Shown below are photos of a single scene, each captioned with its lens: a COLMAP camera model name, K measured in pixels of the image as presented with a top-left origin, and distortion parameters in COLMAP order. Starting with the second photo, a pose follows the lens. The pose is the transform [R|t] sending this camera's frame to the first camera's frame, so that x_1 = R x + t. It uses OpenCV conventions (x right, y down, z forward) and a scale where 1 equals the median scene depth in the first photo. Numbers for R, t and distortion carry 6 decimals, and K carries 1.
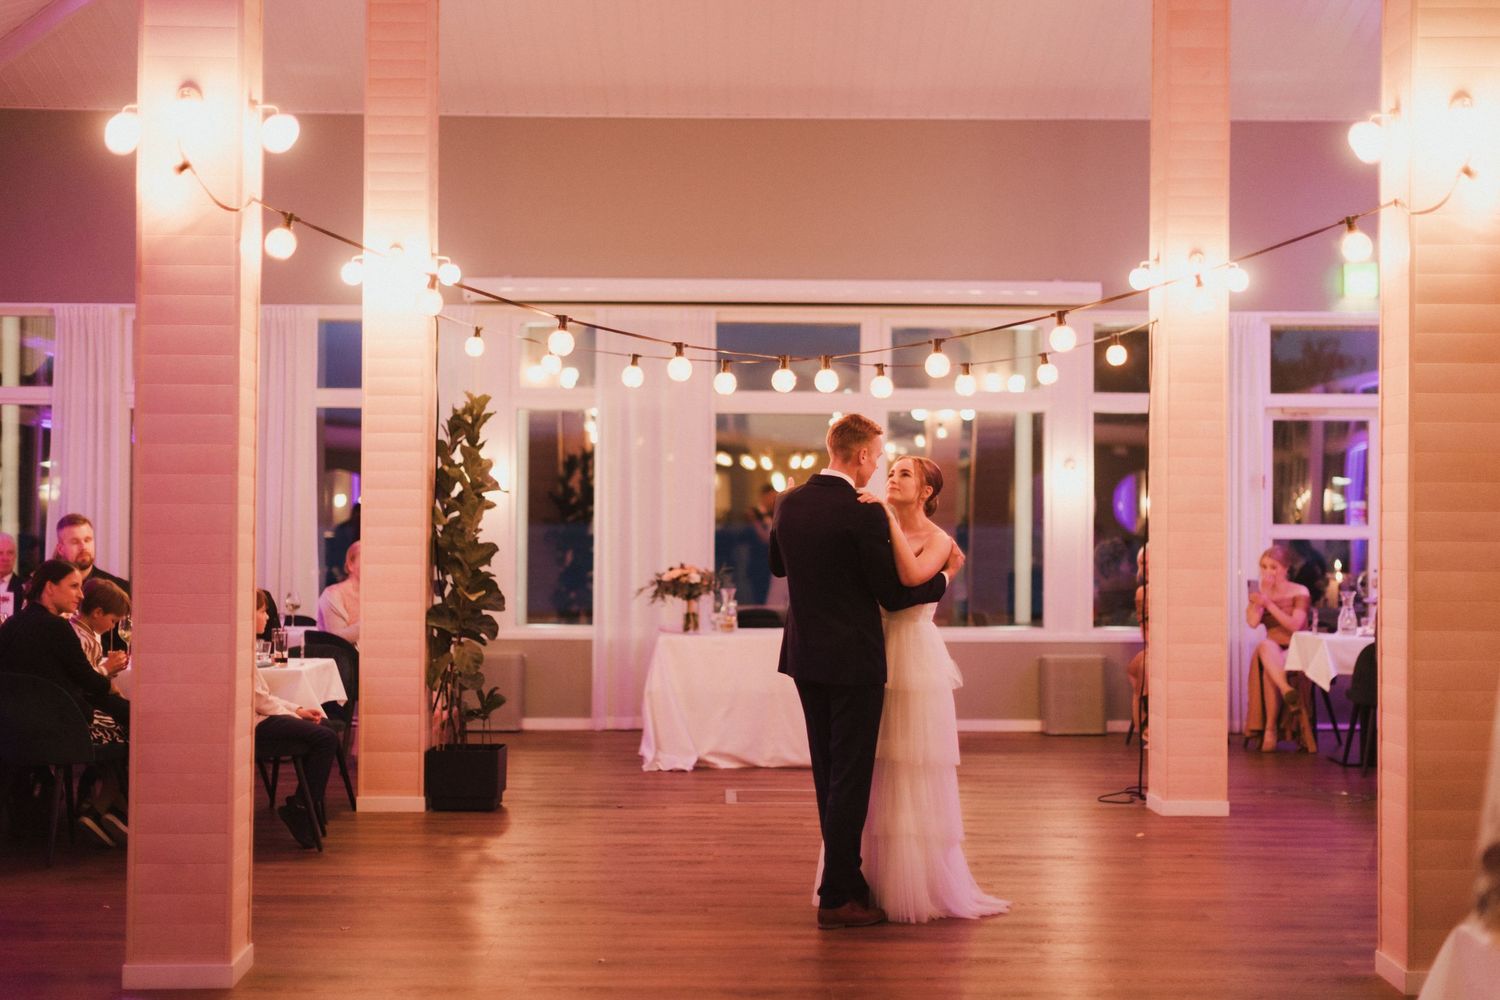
lens RADIAL K [[2180.0, 0, 750.0], [0, 2180.0, 500.0], [0, 0, 1]] dist [0.052465, 0.080019]
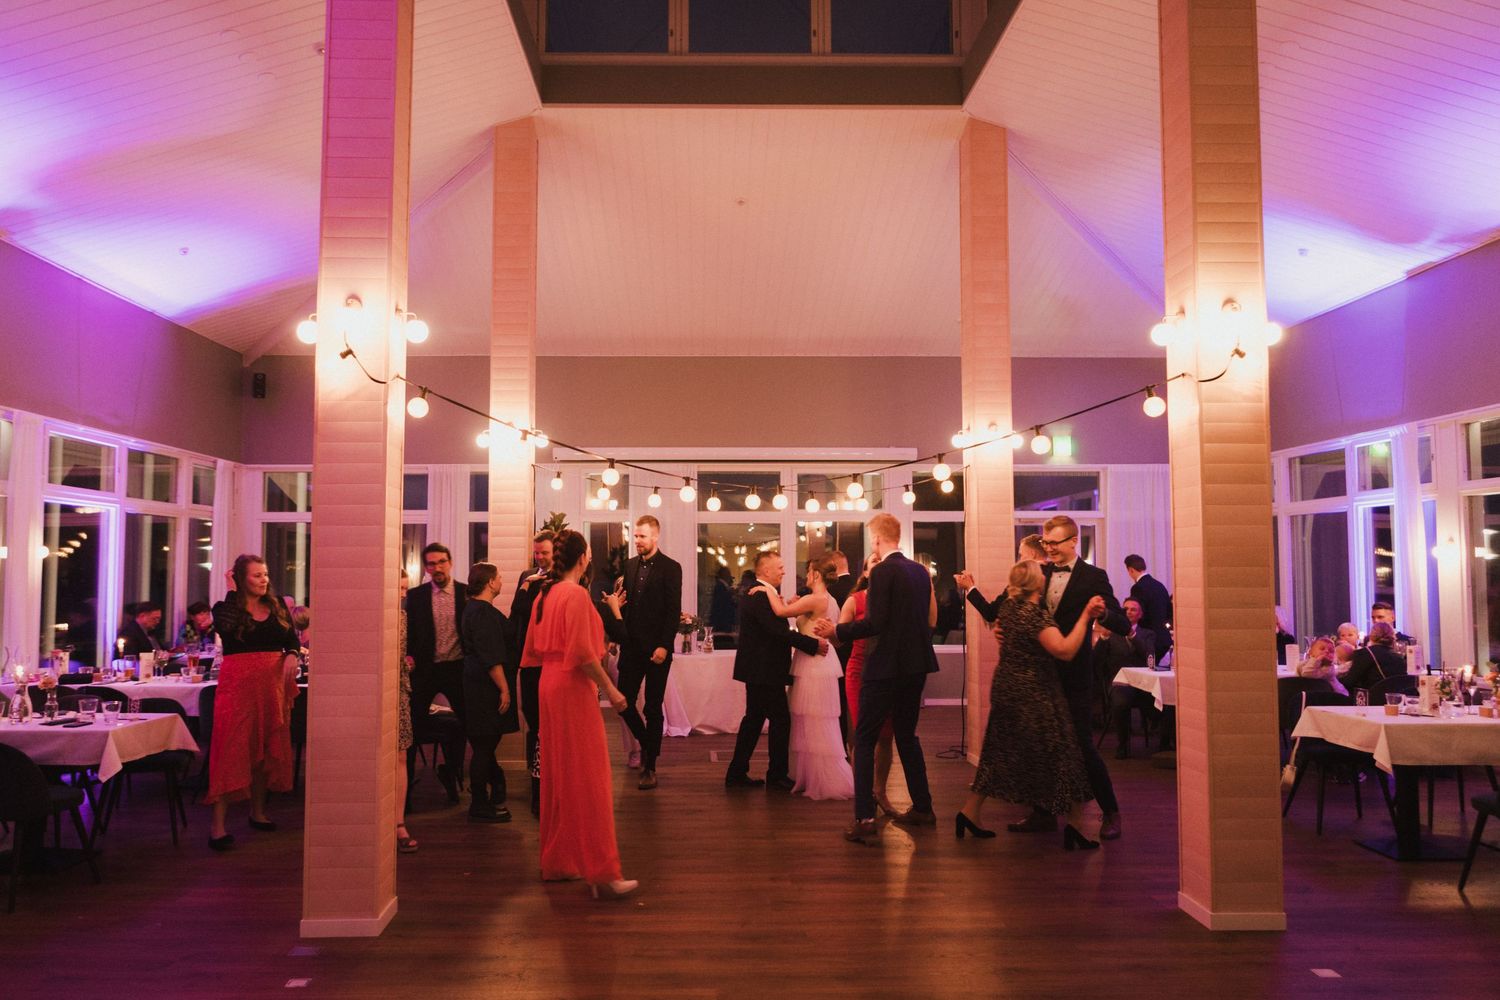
lens RADIAL K [[1033.7, 0, 705.2], [0, 1033.7, 525.4], [0, 0, 1]] dist [-0.001743, -0.000364]
pose [[0.999939, -0.007061, 0.008492, -0.021691], [0.007389, 0.999201, -0.039287, -0.007891], [-0.008208, 0.039347, 0.999192, 0.226435]]
